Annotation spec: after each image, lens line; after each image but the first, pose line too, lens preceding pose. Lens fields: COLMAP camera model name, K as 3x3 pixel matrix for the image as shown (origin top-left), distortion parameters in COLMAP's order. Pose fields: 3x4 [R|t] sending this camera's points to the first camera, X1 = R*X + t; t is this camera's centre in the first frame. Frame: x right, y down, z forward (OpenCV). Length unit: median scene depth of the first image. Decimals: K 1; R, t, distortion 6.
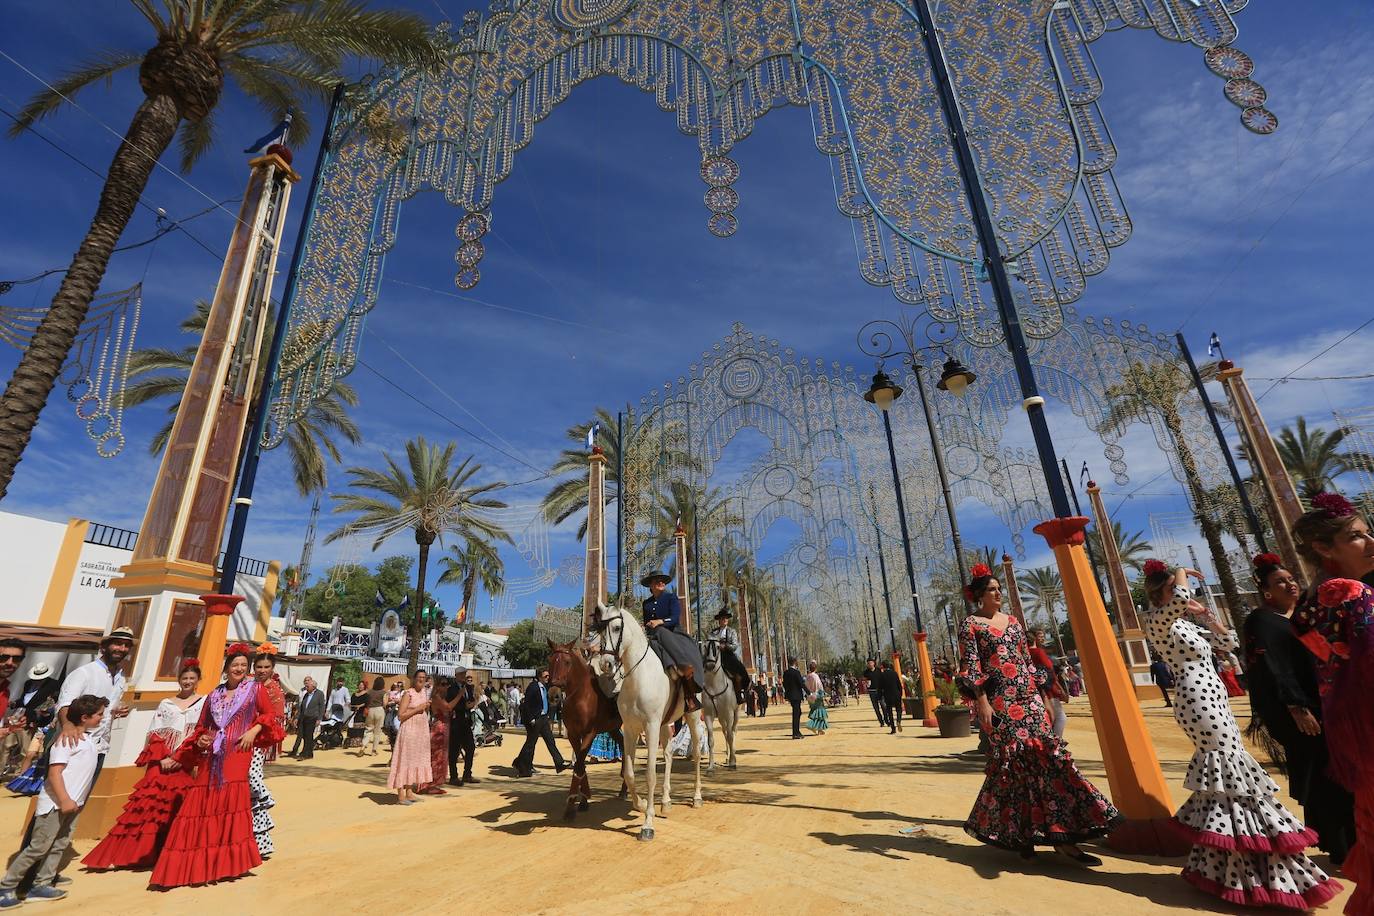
lens RADIAL K [[625.6, 0, 687.0], [0, 625.6, 458.0], [0, 0, 1]] dist [-0.050501, 0.021904]
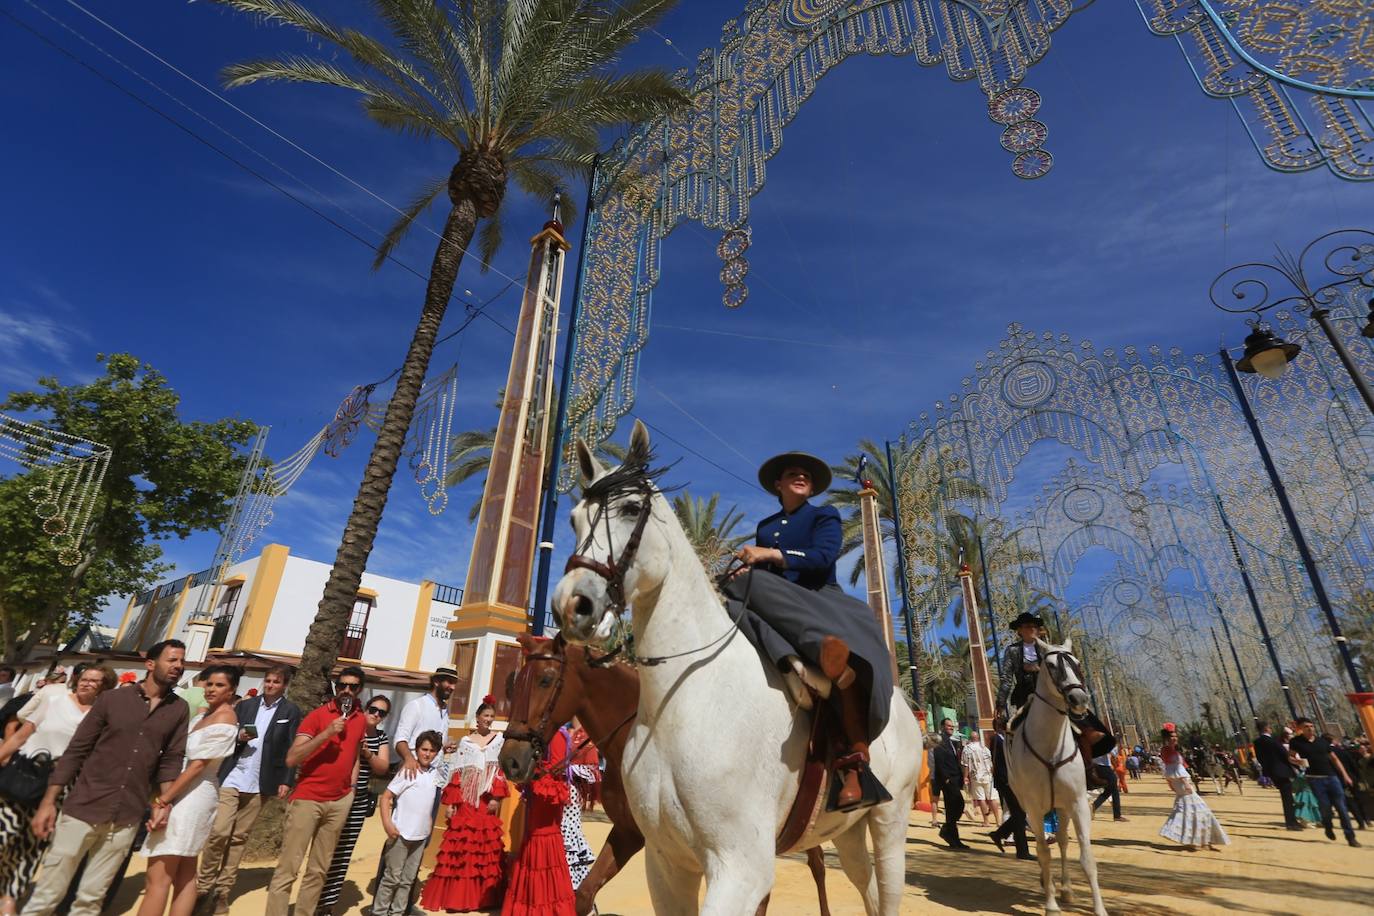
lens RADIAL K [[625.6, 0, 687.0], [0, 625.6, 458.0], [0, 0, 1]] dist [-0.050501, 0.021904]
pose [[0.920688, -0.114678, -0.373072, -0.087601], [0.082885, 0.991506, -0.100230, 0.042123], [0.381398, 0.061359, 0.922372, 0.102322]]
